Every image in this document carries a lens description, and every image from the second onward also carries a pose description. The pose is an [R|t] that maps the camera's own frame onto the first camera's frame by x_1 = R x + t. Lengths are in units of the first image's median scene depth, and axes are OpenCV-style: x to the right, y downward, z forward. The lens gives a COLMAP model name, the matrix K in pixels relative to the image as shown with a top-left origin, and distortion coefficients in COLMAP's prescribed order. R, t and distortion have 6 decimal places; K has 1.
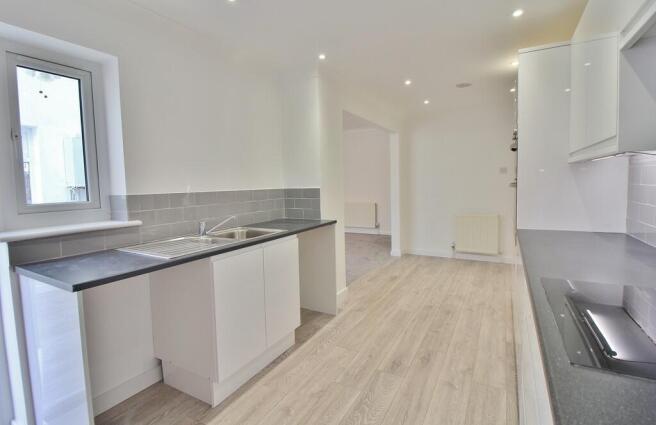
lens RADIAL K [[311.9, 0, 326.7], [0, 311.9, 208.1], [0, 0, 1]] dist [-0.002467, 0.000097]
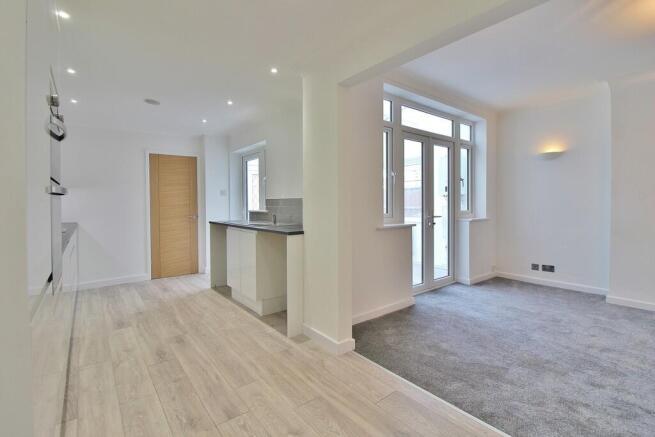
lens RADIAL K [[309.2, 0, 339.2], [0, 309.2, 201.5], [0, 0, 1]] dist [0.001173, -0.001251]
pose [[-0.356904, 0.030411, -0.933646, 1.002532], [-0.057091, 0.996892, 0.054295, -0.137643], [0.932395, 0.072681, -0.354058, 1.764196]]
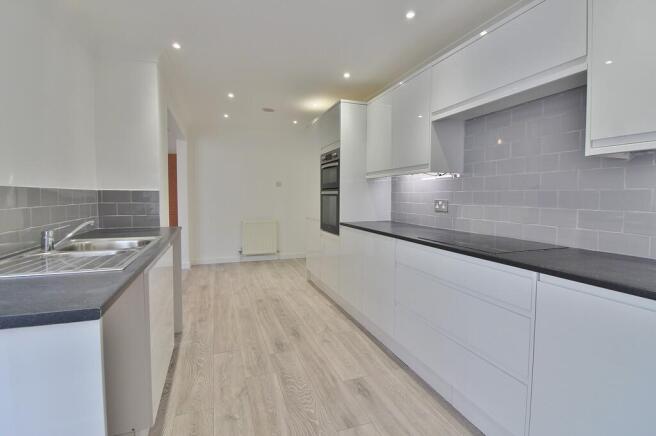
lens RADIAL K [[309.7, 0, 328.5], [0, 309.7, 217.3], [0, 0, 1]] dist [0.001173, -0.001251]
pose [[0.652306, -0.027838, 0.757445, -0.450216], [0.043461, 0.999055, -0.000711, 0.037600], [-0.756709, 0.033384, 0.652899, 0.095969]]
